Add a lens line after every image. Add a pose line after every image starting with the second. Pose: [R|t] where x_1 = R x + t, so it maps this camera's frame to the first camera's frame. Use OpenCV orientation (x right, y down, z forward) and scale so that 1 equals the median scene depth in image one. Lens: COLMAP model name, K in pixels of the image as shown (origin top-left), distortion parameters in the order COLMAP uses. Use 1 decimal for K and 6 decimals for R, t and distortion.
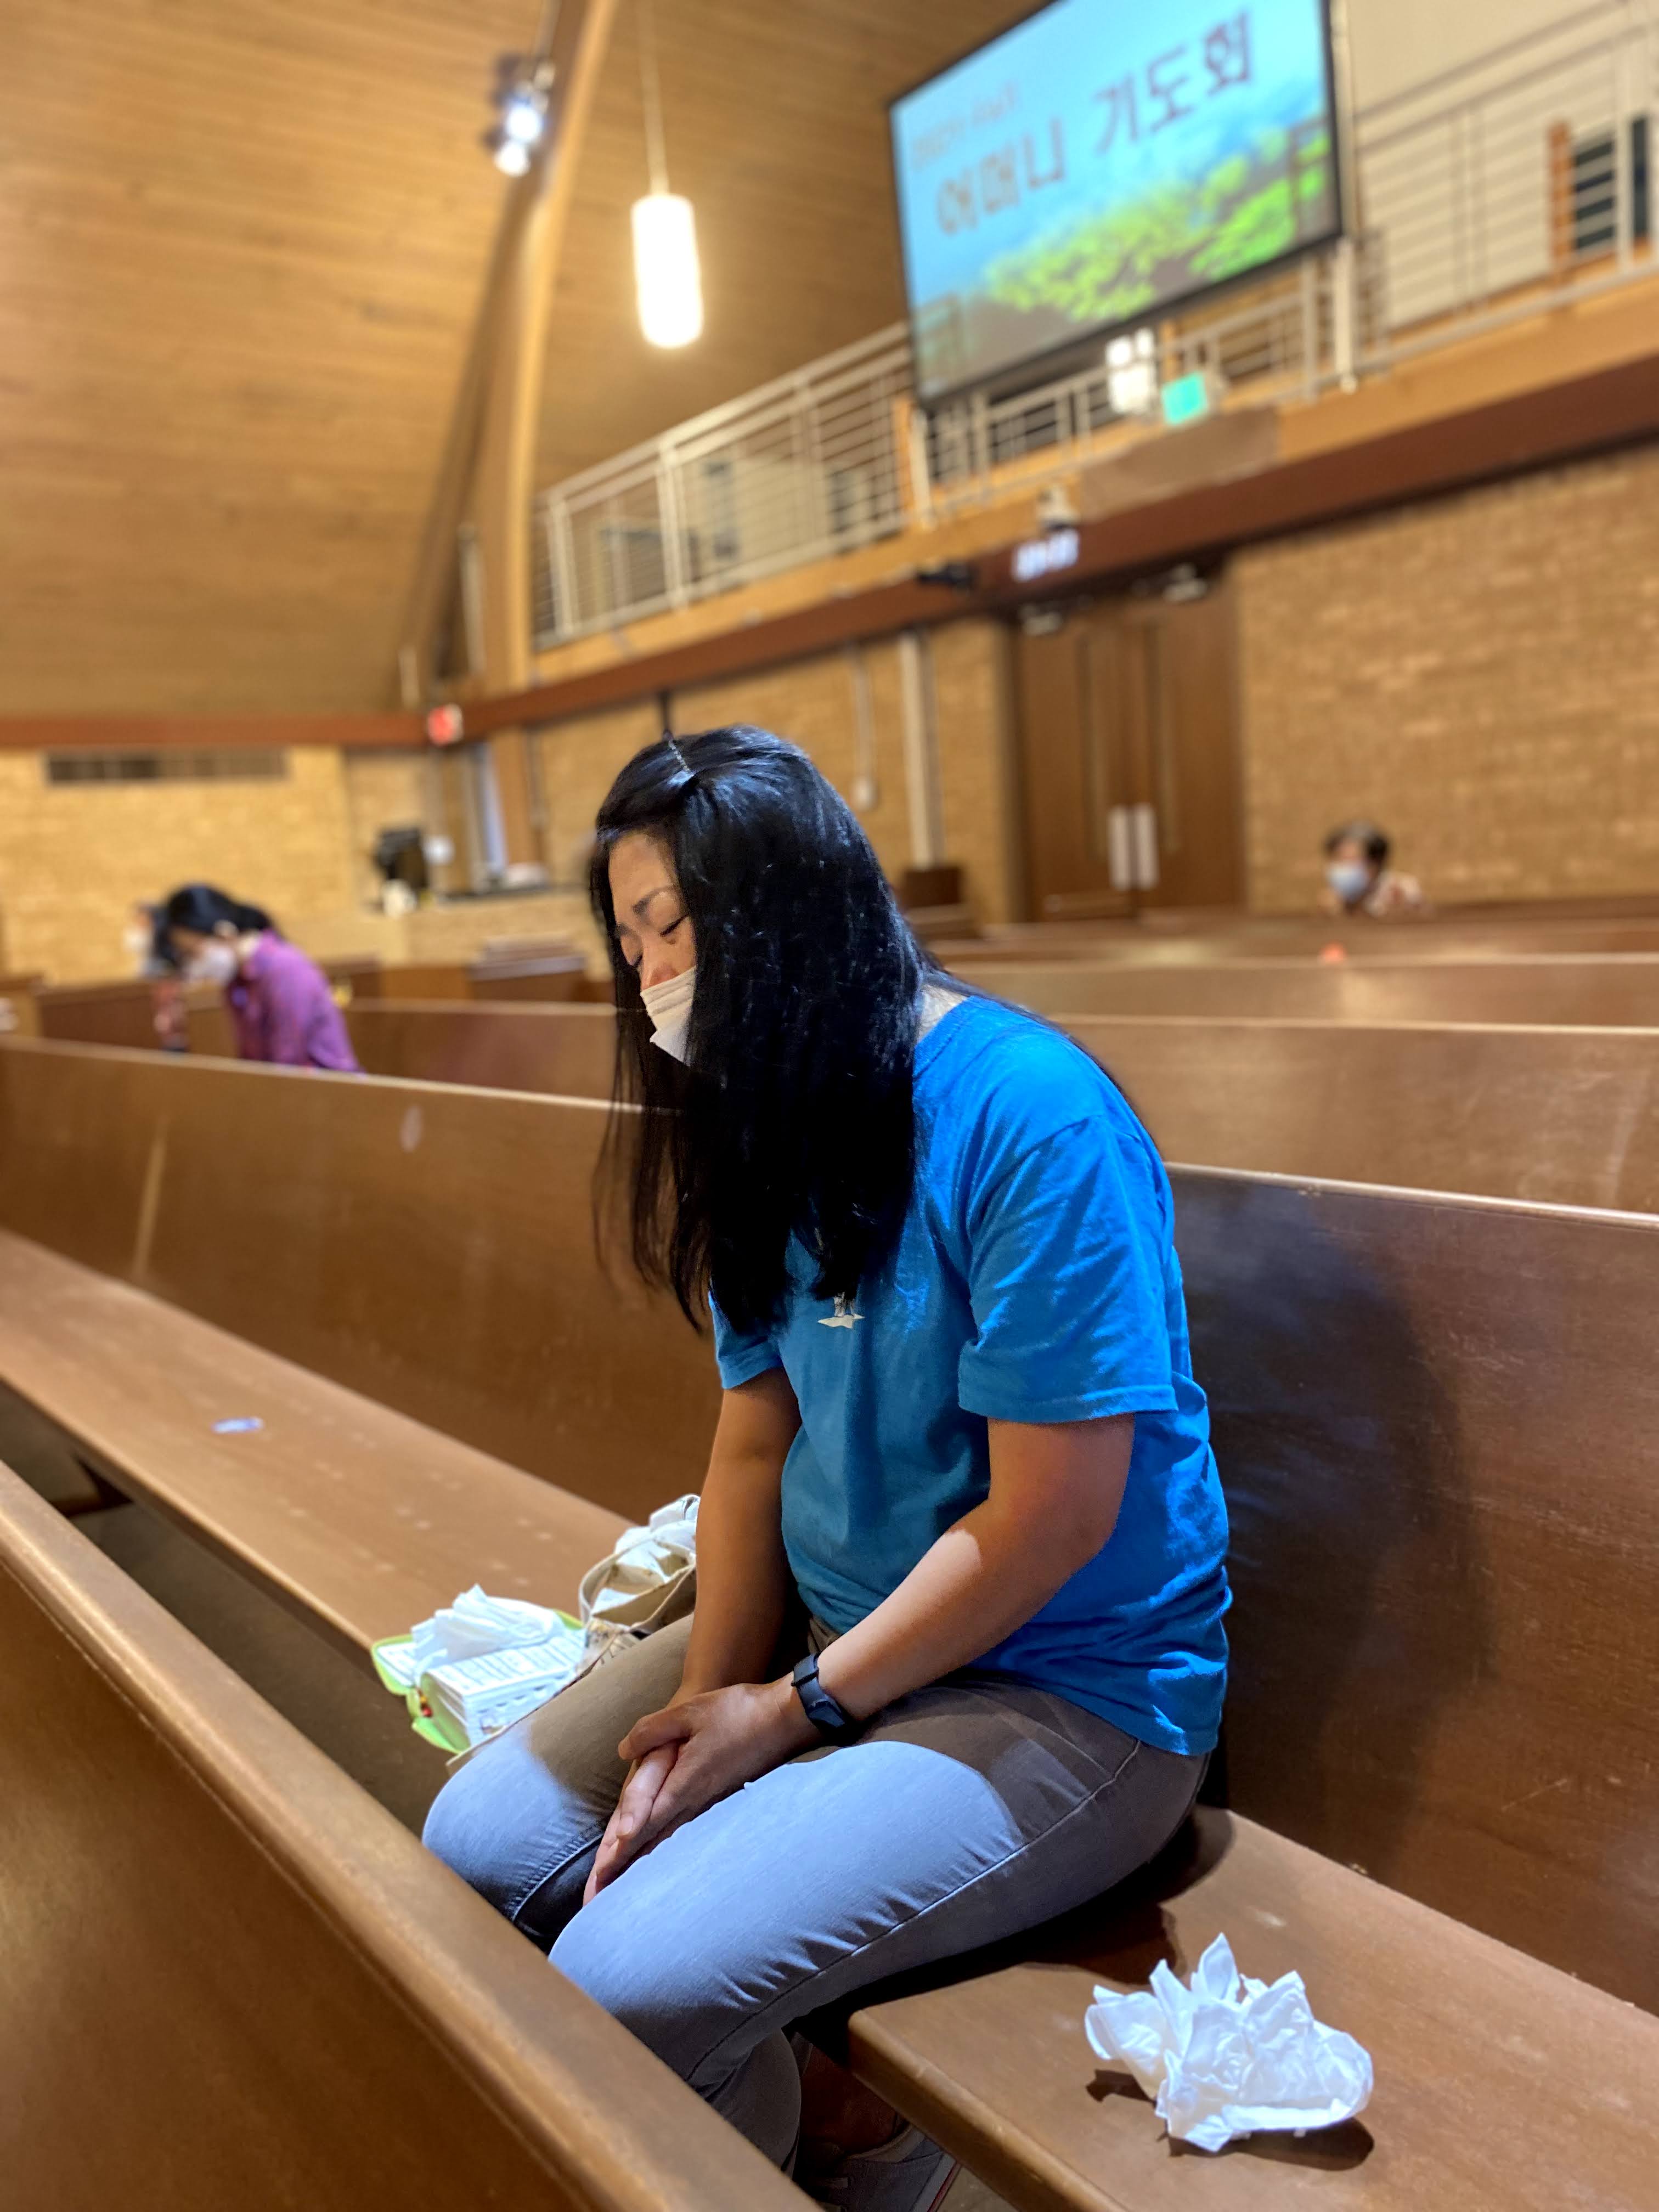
lens RADIAL K [[1680.3, 0, 830.3], [0, 1680.3, 1111.9], [0, 0, 1]] dist [-0.002252, -0.003038]
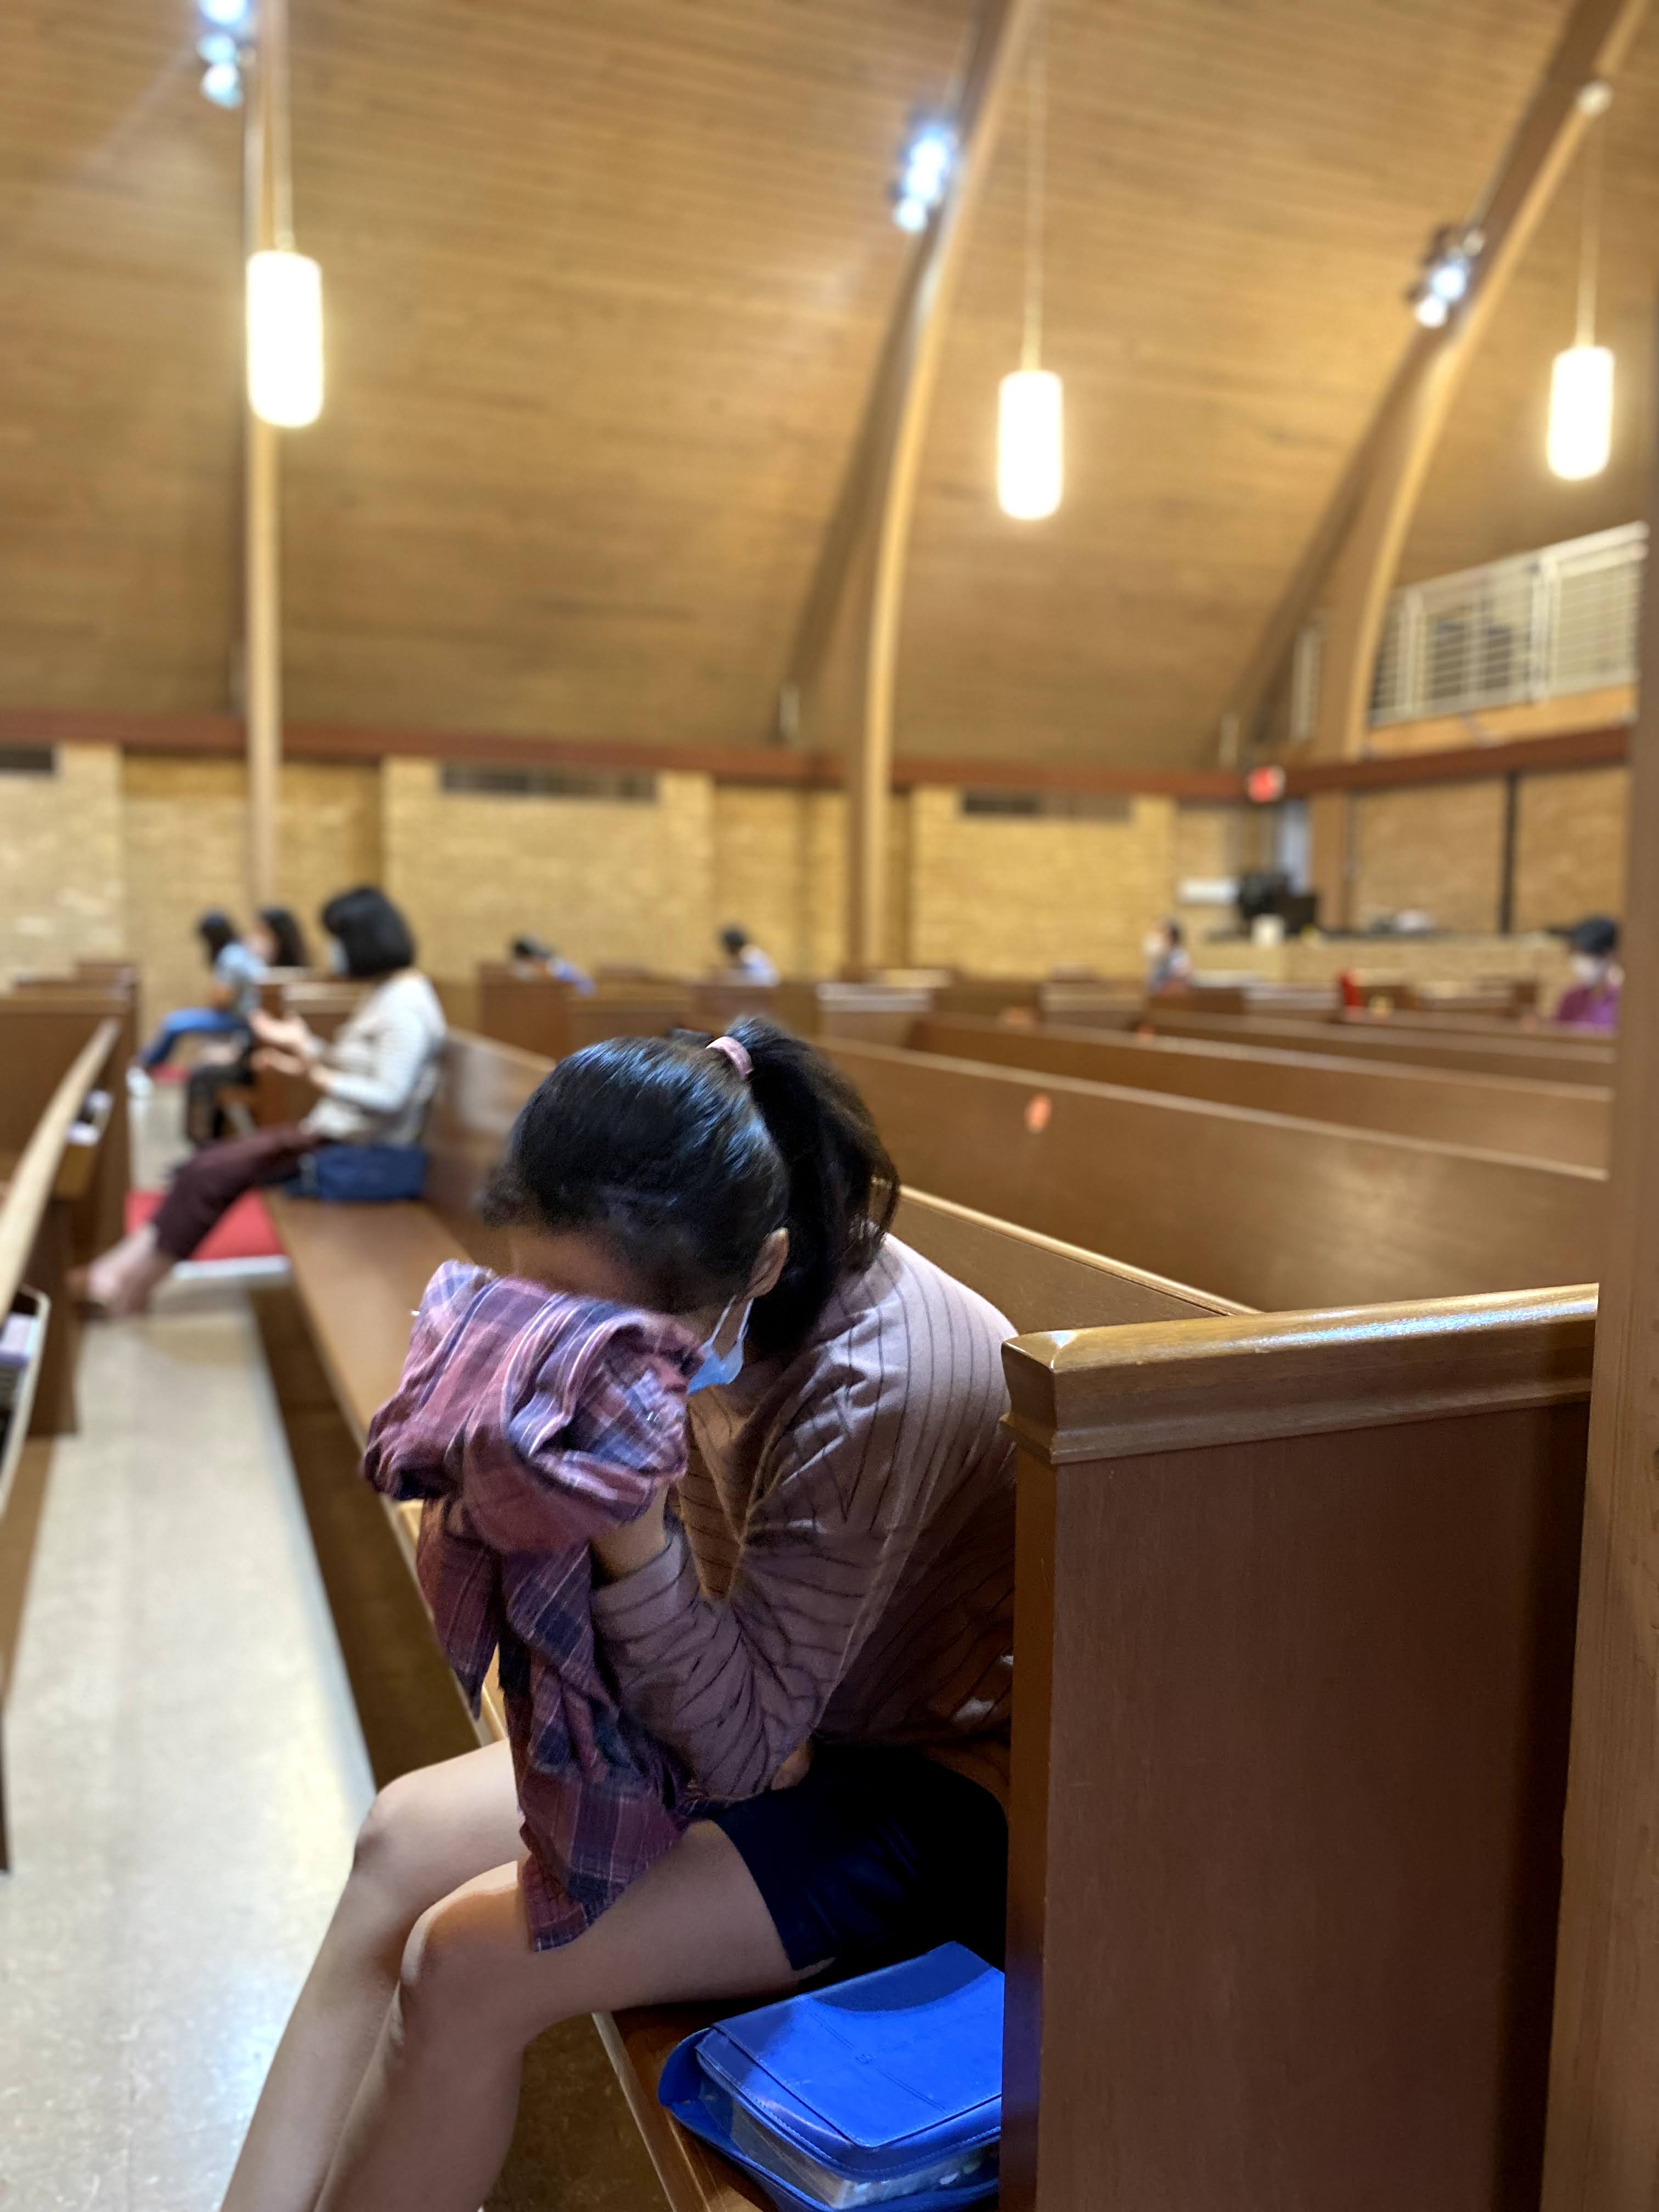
lens RADIAL K [[1678.8, 0, 822.3], [0, 1678.8, 1101.7], [0, 0, 1]] dist [0.009575, -0.029519]
pose [[0.952704, 0.113927, -0.281737, -0.257285], [-0.121154, 0.992599, -0.008308, 0.048447], [0.278705, 0.042049, 0.959456, -0.271793]]
